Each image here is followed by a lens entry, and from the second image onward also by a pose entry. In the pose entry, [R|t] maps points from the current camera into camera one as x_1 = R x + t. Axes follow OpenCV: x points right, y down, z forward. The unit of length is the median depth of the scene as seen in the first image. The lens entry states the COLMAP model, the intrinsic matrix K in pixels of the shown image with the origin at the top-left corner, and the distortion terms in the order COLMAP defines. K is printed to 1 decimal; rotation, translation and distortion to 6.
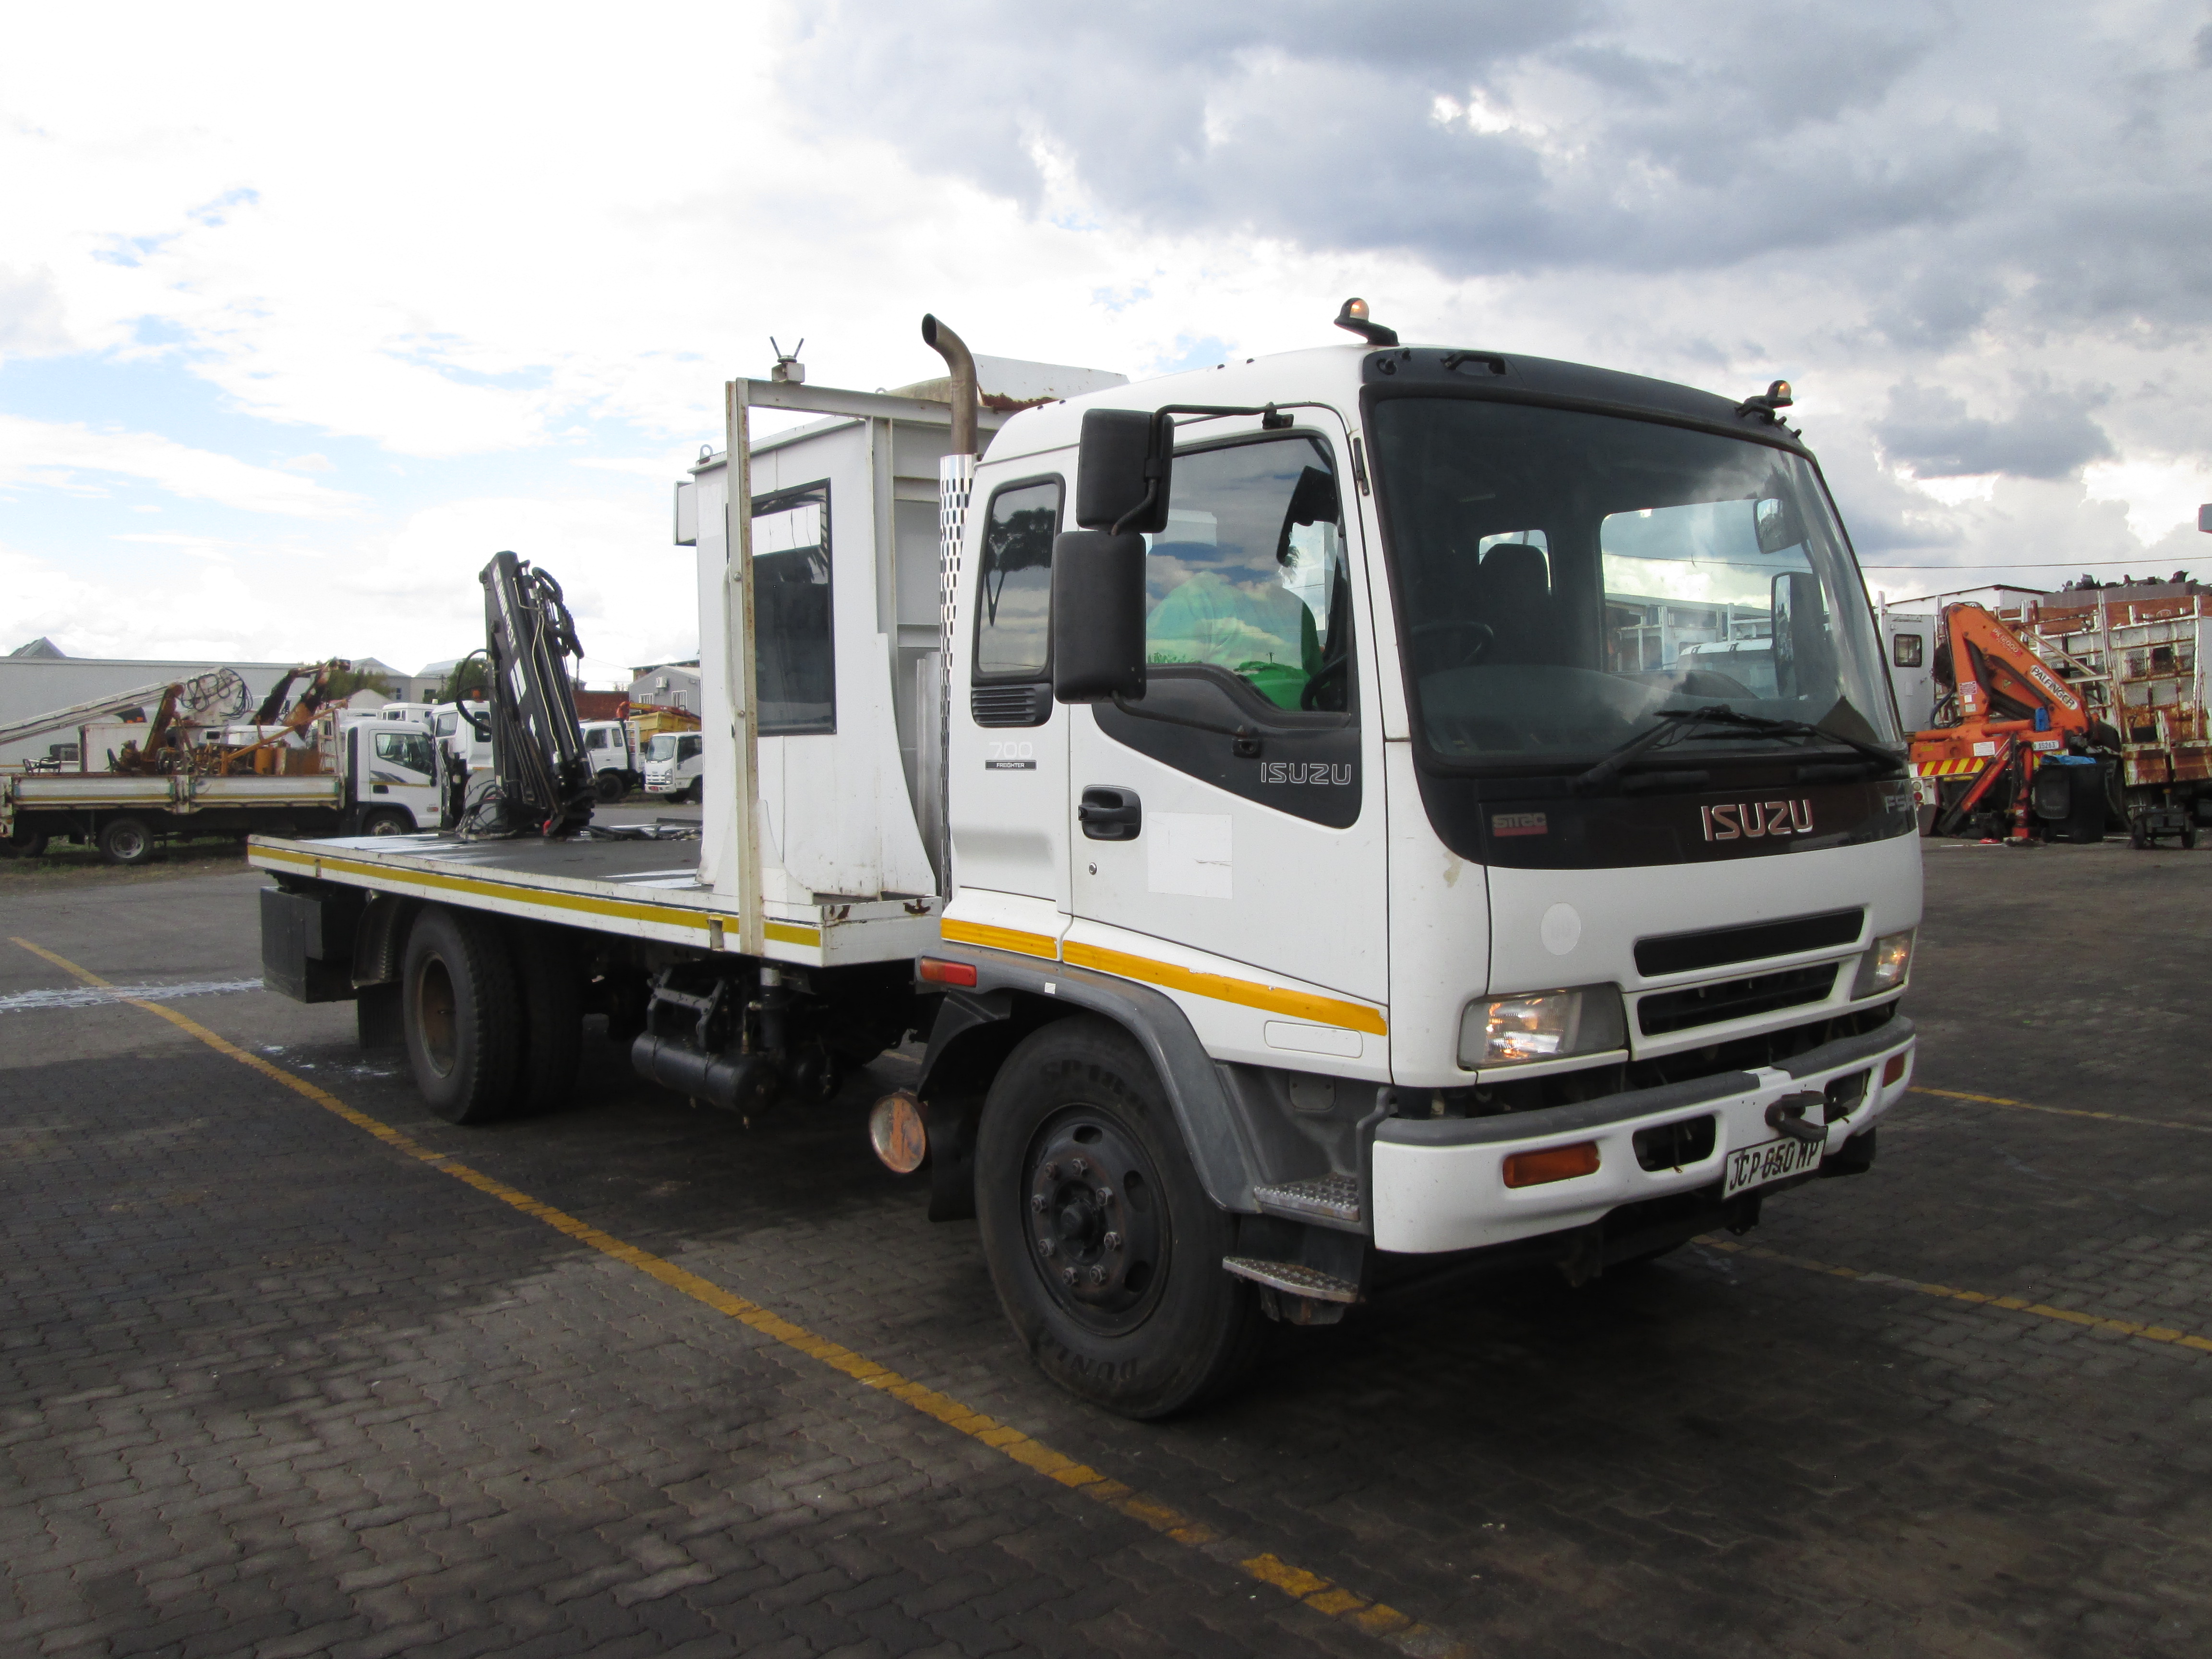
lens RADIAL K [[1827.0, 0, 1106.0], [0, 1827.0, 829.5], [0, 0, 1]] dist [-0.045439, 0.035327]
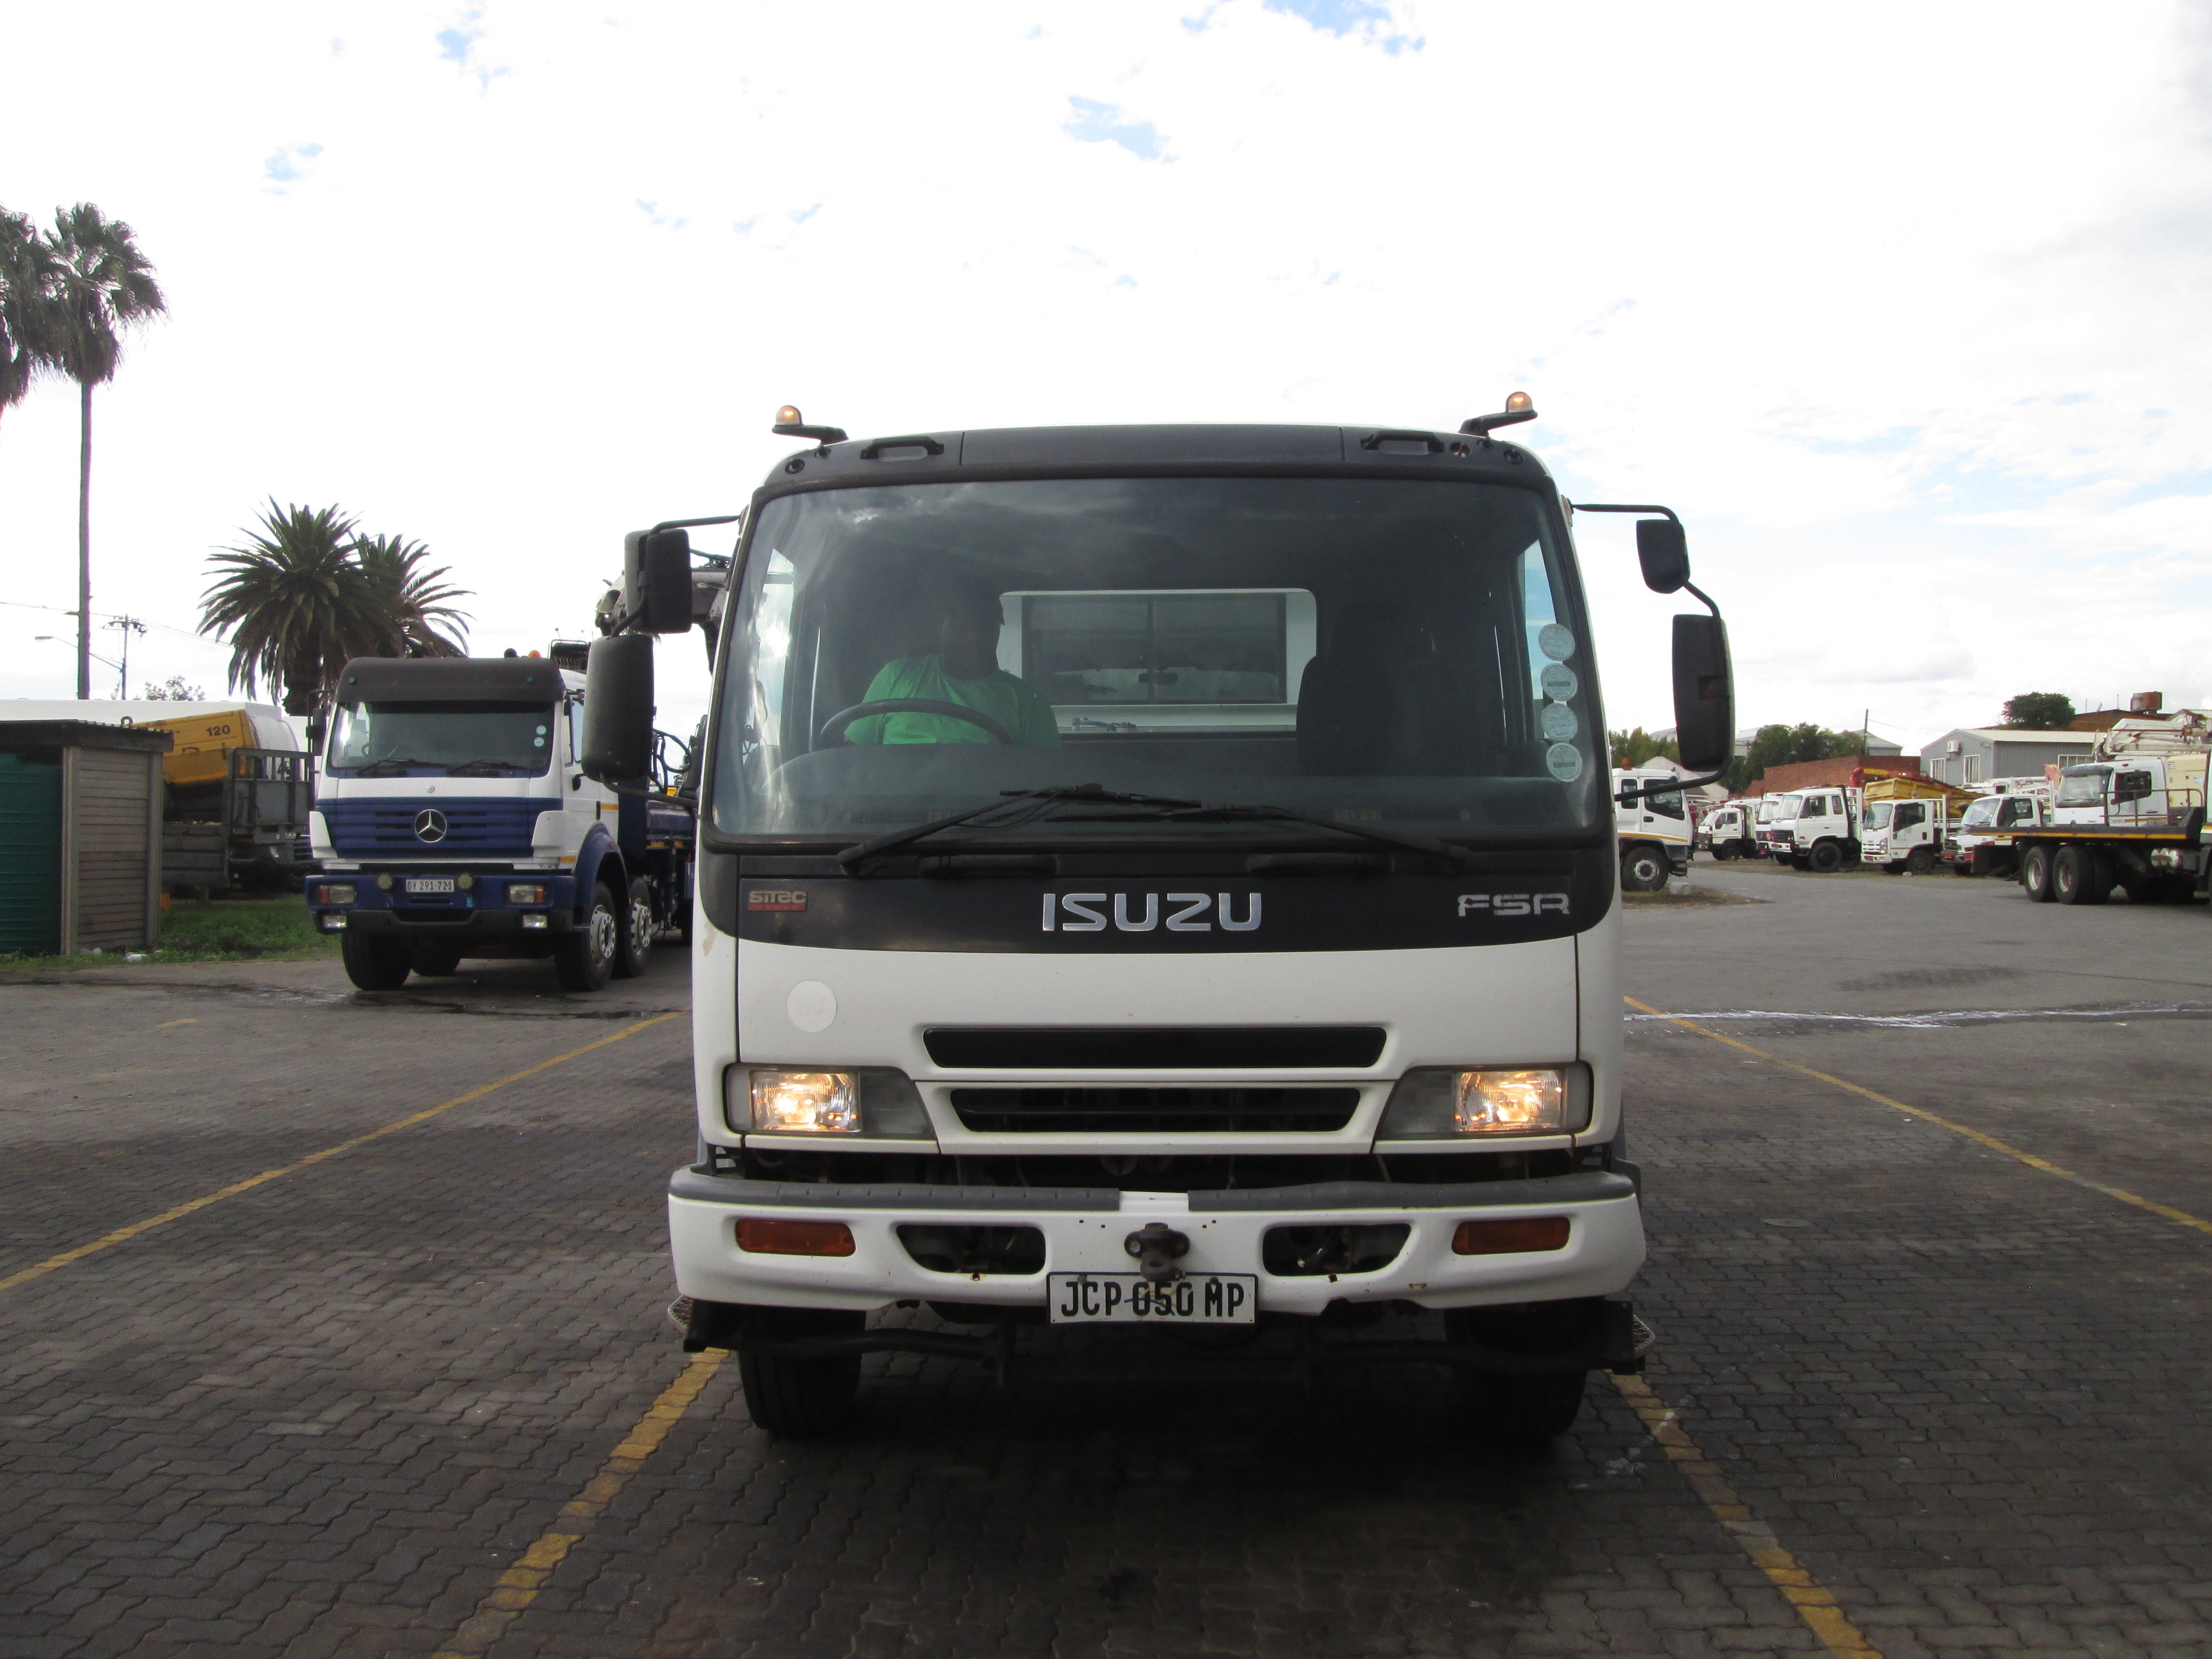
lens RADIAL K [[1799.2, 0, 1123.4], [0, 1799.2, 835.6], [0, 0, 1]] dist [-0.039826, 0.010407]
pose [[0.757154, 0.020094, -0.652927, 0.866076], [-0.041048, 0.999015, -0.016856, -0.025763], [0.651945, 0.039564, 0.757233, 0.298890]]
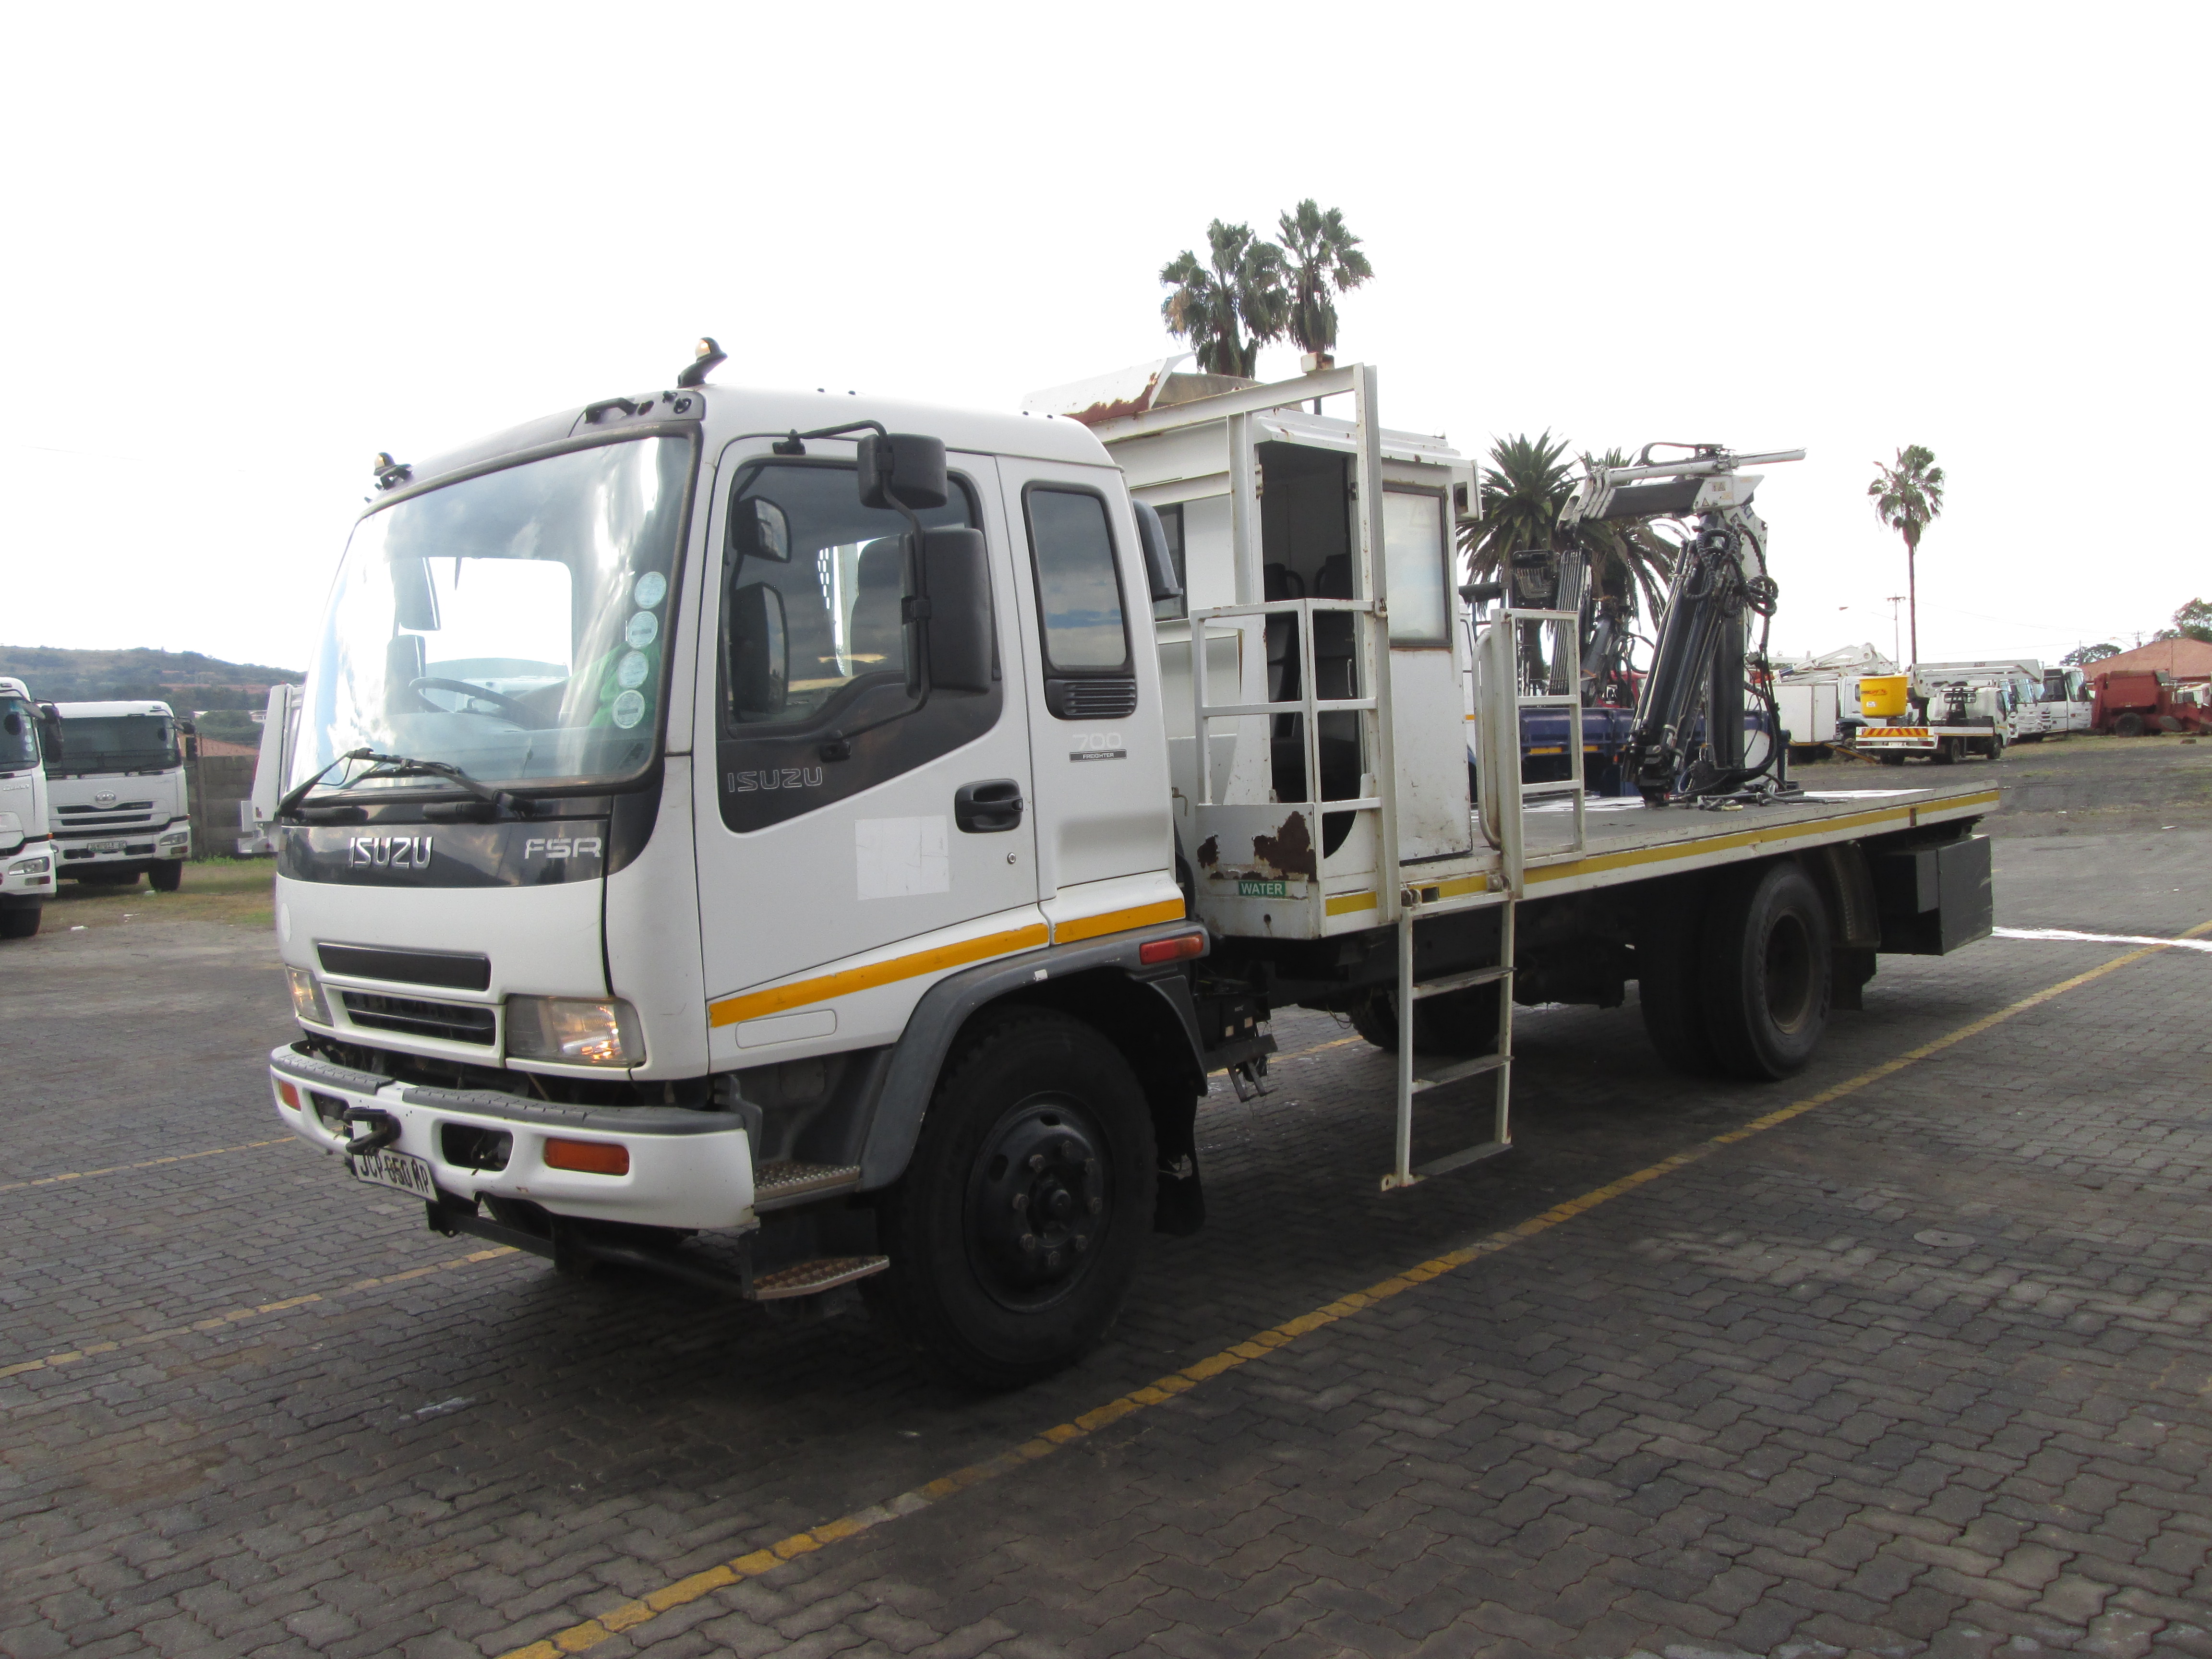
lens RADIAL K [[1801.9, 0, 1102.9], [0, 1801.9, 820.0], [0, 0, 1]] dist [-0.039281, 0.006007]
pose [[0.133977, 0.046850, -0.989876, 1.376325], [0.000295, 0.998880, 0.047316, -0.071229], [0.990984, -0.006631, 0.133813, 1.196835]]
